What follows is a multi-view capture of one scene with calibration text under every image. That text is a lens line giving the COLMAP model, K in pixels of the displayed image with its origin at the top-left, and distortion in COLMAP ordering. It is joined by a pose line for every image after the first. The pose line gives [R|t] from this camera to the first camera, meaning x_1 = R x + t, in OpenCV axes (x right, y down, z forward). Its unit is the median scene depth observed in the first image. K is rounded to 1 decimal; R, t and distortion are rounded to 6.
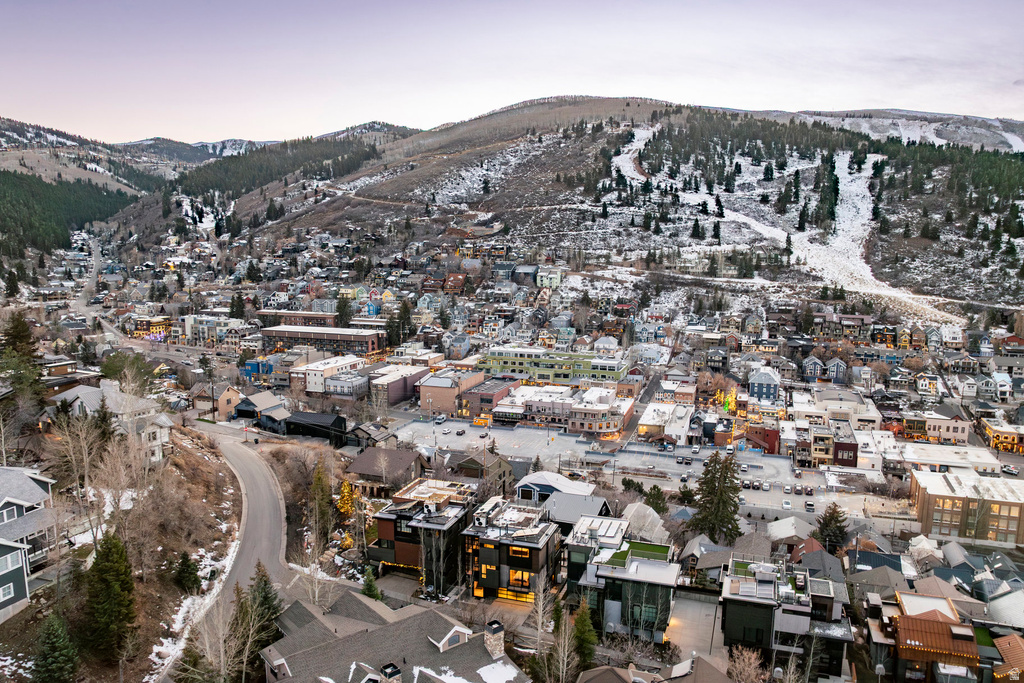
lens RADIAL K [[746.4, 0, 515.3], [0, 746.4, 359.1], [0, 0, 1]] dist [-0.032268, -0.010850]
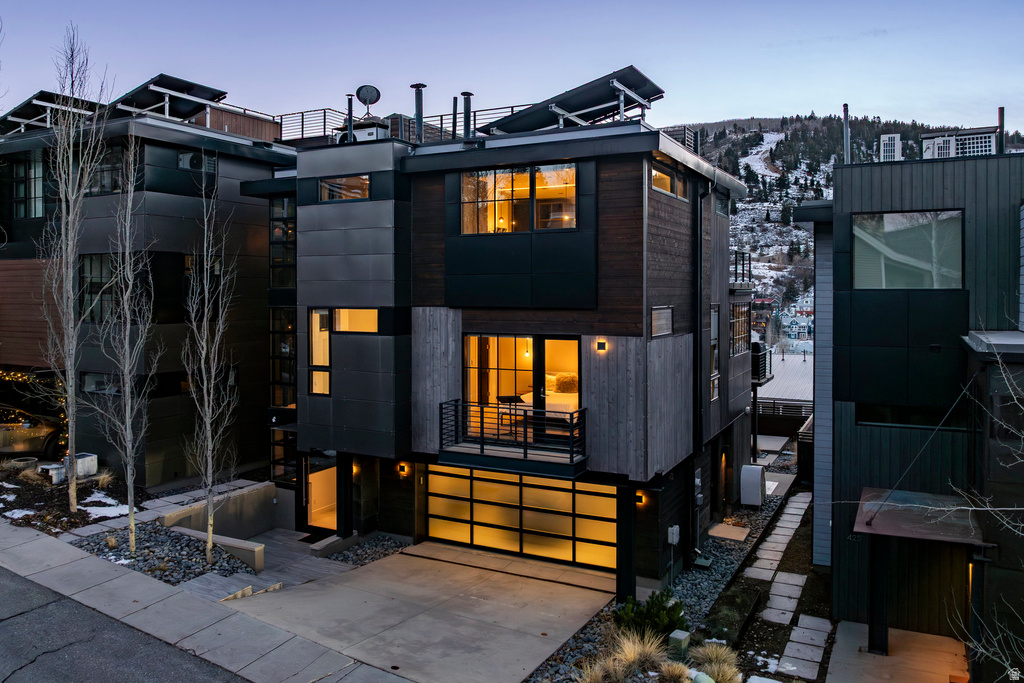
lens RADIAL K [[762.2, 0, 513.3], [0, 762.2, 297.2], [0, 0, 1]] dist [-0.037249, -0.003691]
pose [[0.987987, -0.005803, -0.154425, 0.005087], [-0.018721, 0.987441, -0.156878, 0.053063], [0.153396, 0.157884, 0.975470, 0.148121]]
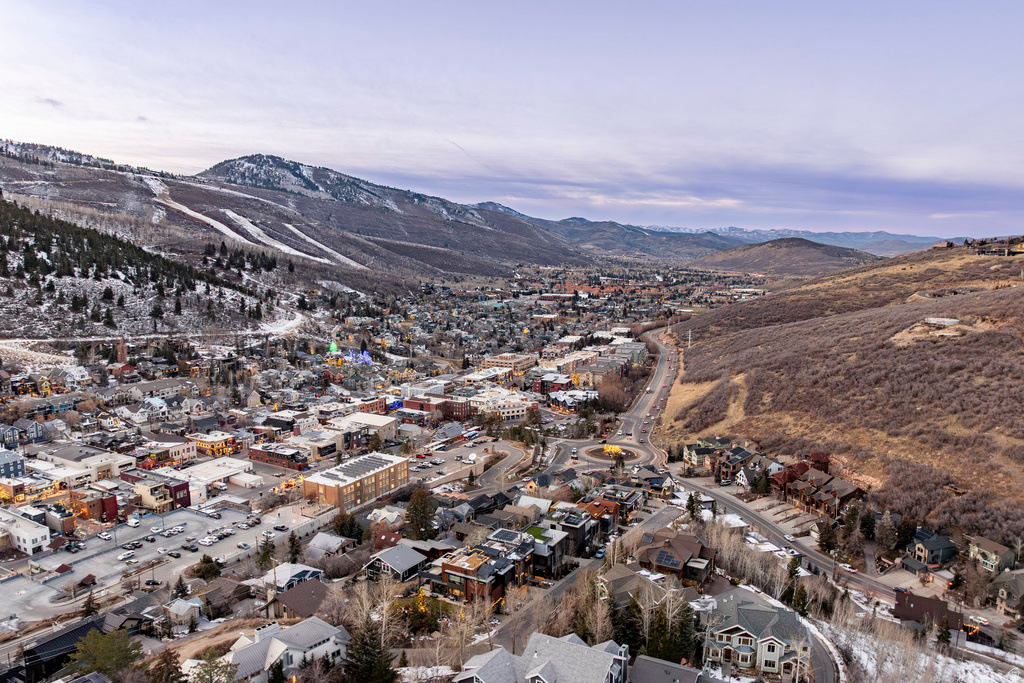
lens RADIAL K [[746.4, 0, 515.3], [0, 746.4, 359.1], [0, 0, 1]] dist [-0.032268, -0.010850]
pose [[0.176648, -0.164054, 0.970506, -0.299028], [0.154777, 0.978375, 0.137212, -0.084403], [-0.972029, 0.125974, 0.198220, 0.104825]]
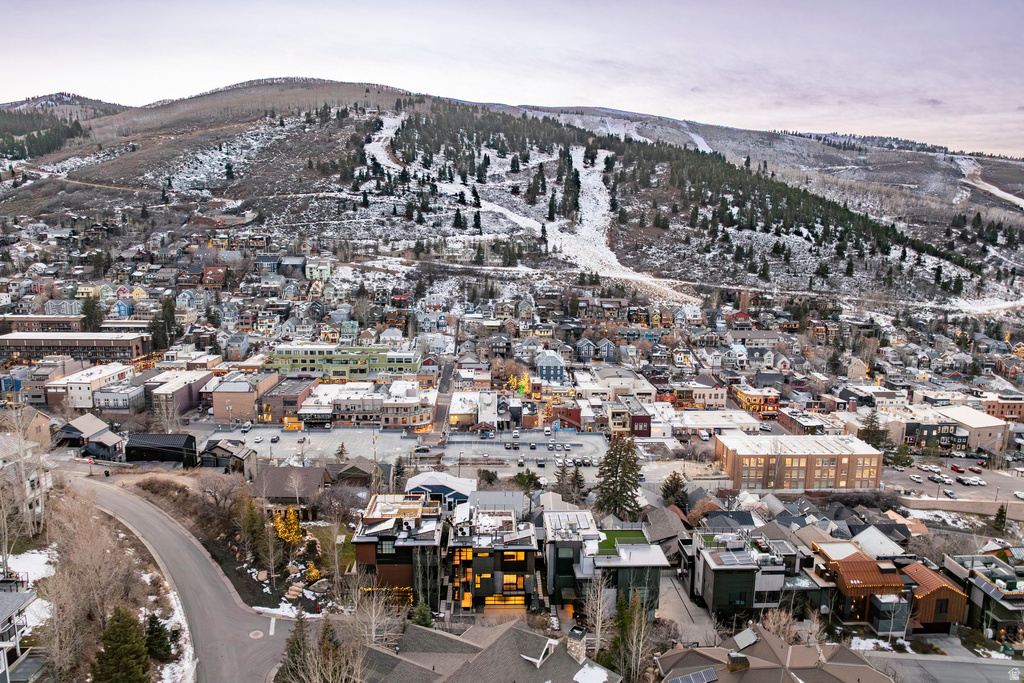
lens RADIAL K [[746.4, 0, 515.3], [0, 746.4, 359.1], [0, 0, 1]] dist [-0.032268, -0.010850]
pose [[0.935631, -0.058806, 0.348047, -0.057189], [0.052788, 0.998247, 0.026758, -0.005808], [-0.349010, -0.006663, 0.937095, 0.010434]]
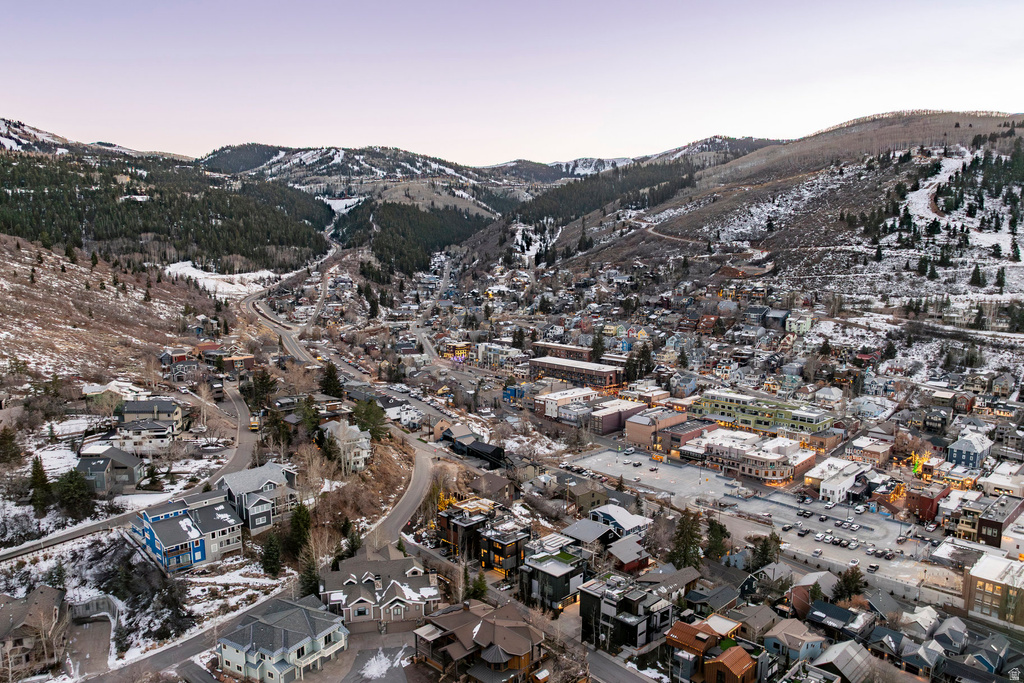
lens RADIAL K [[746.4, 0, 515.3], [0, 746.4, 359.1], [0, 0, 1]] dist [-0.032268, -0.010850]
pose [[0.899026, 0.065057, -0.433036, 0.140396], [-0.069242, 0.997581, 0.006118, -0.036524], [0.432387, 0.024484, 0.901356, -0.110728]]
